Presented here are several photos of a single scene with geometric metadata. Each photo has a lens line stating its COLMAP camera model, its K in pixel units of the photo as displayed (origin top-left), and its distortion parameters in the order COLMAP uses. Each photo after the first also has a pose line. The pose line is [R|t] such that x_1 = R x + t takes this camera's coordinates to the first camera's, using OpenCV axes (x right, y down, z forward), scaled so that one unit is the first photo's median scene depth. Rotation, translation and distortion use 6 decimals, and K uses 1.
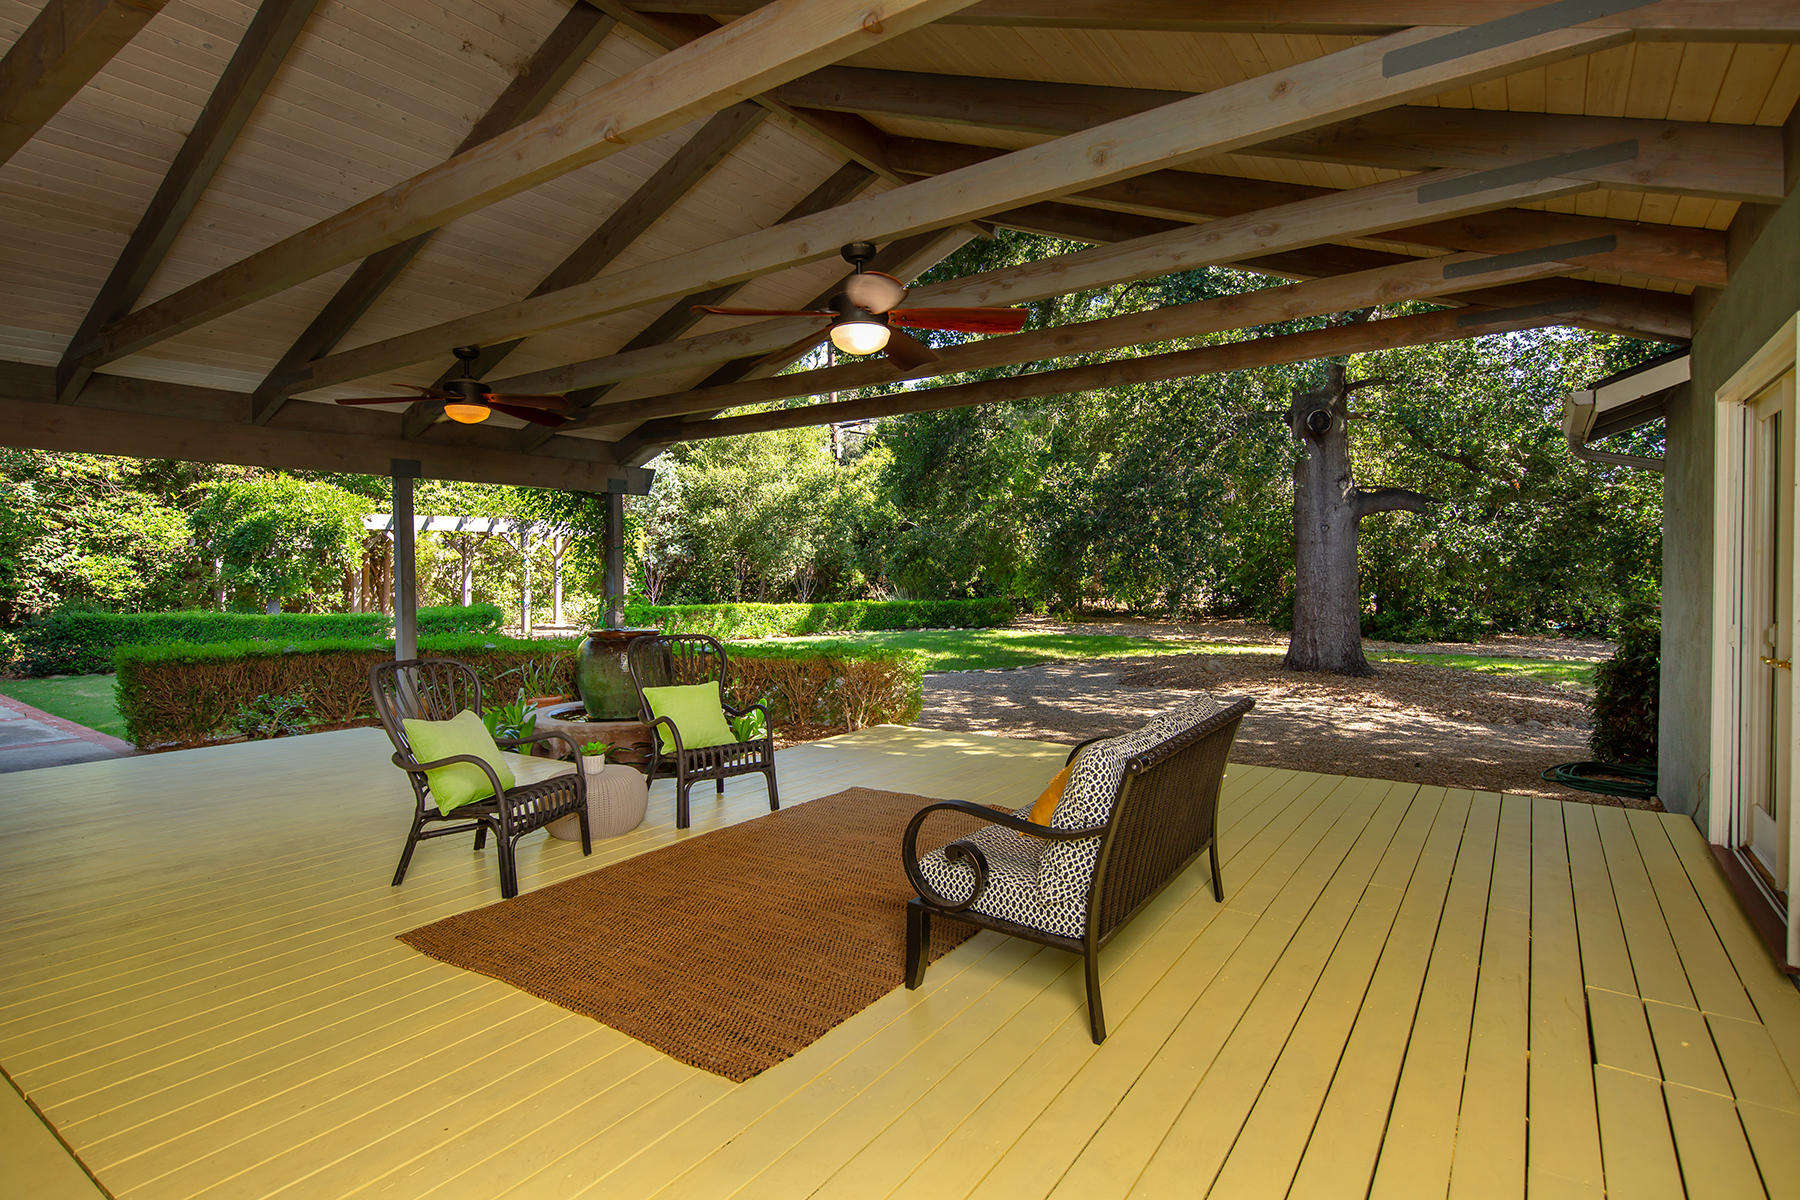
lens RADIAL K [[922.8, 0, 900.0], [0, 922.8, 600.0], [0, 0, 1]] dist [-0.001610, -0.000268]
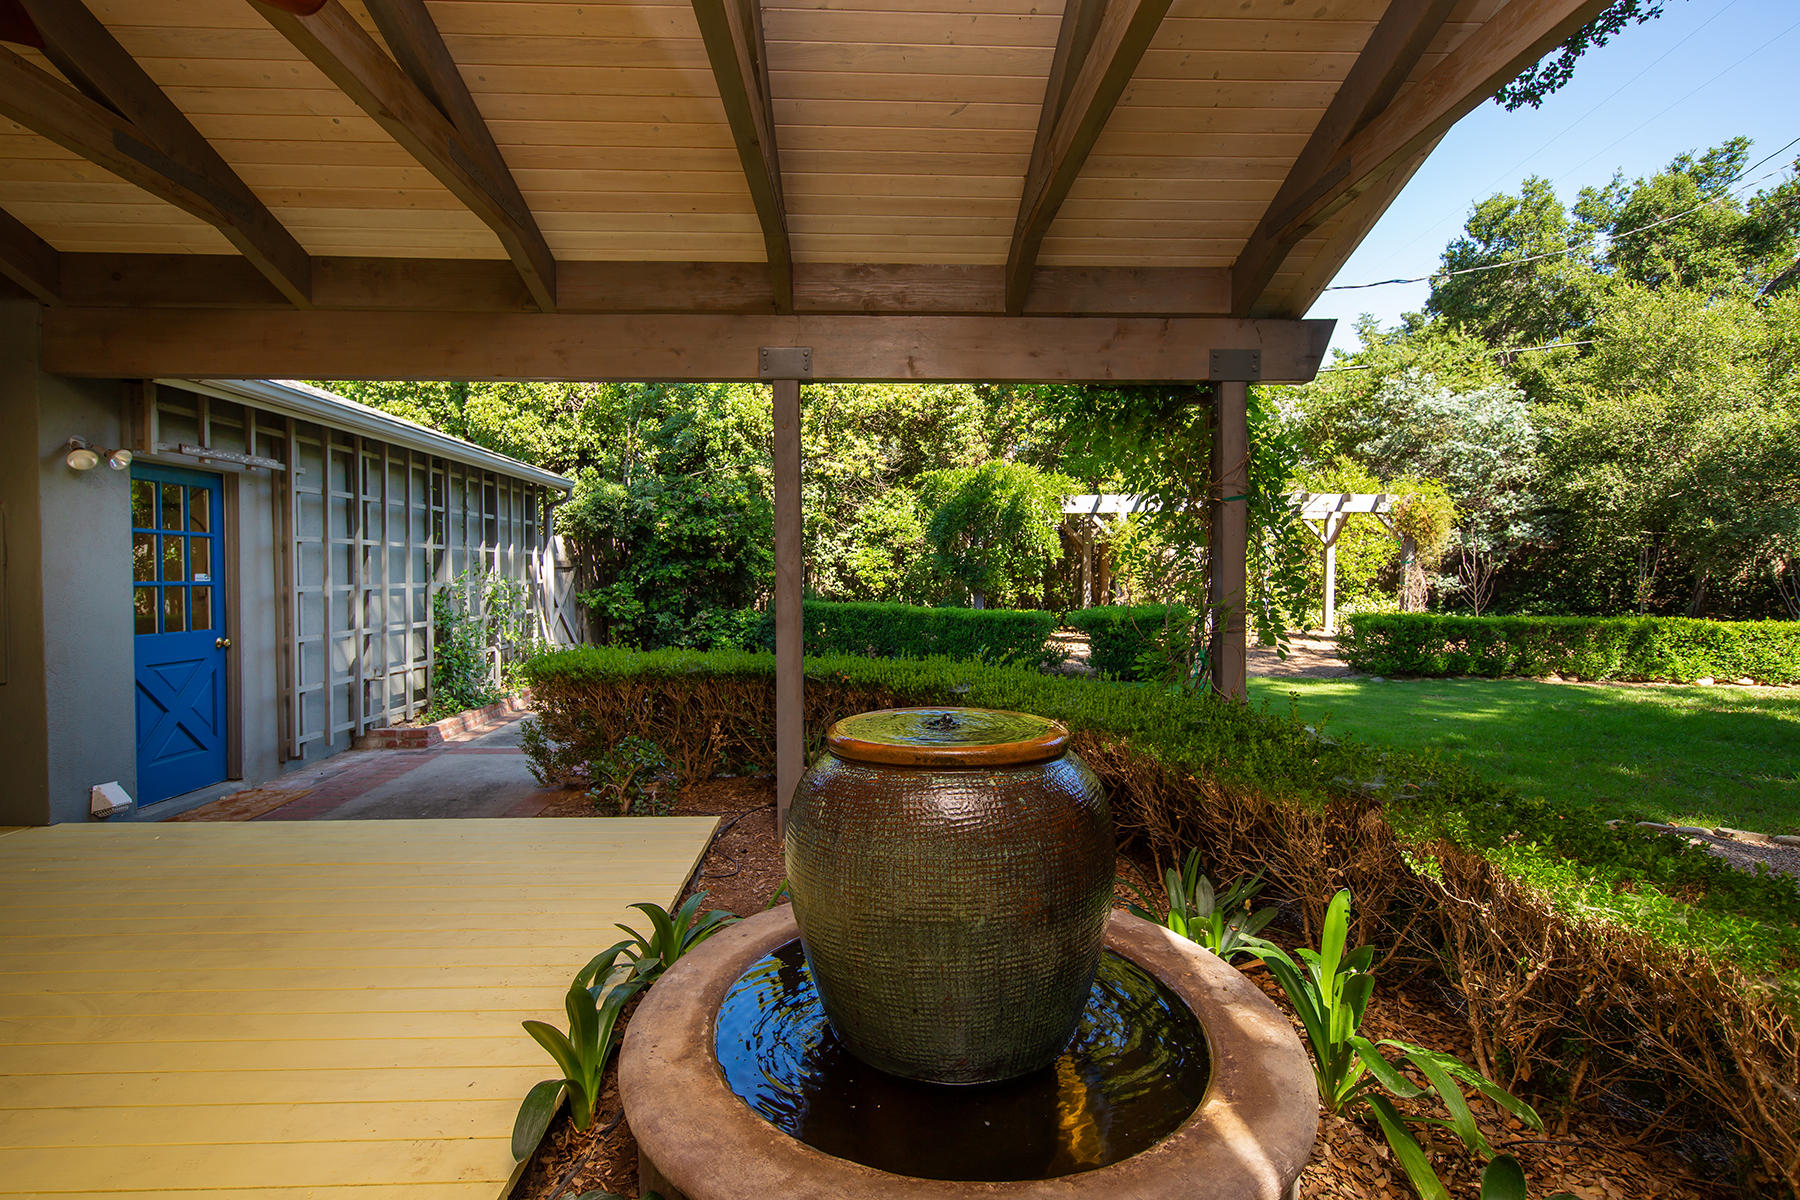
lens RADIAL K [[843.7, 0, 900.0], [0, 843.7, 600.0], [0, 0, 1]] dist [-0.000841, -0.000231]
pose [[0.606403, 0.028505, -0.794646, -0.027568], [-0.025638, 0.999539, 0.016289, -0.002305], [0.794744, 0.010495, 0.606854, 0.264076]]
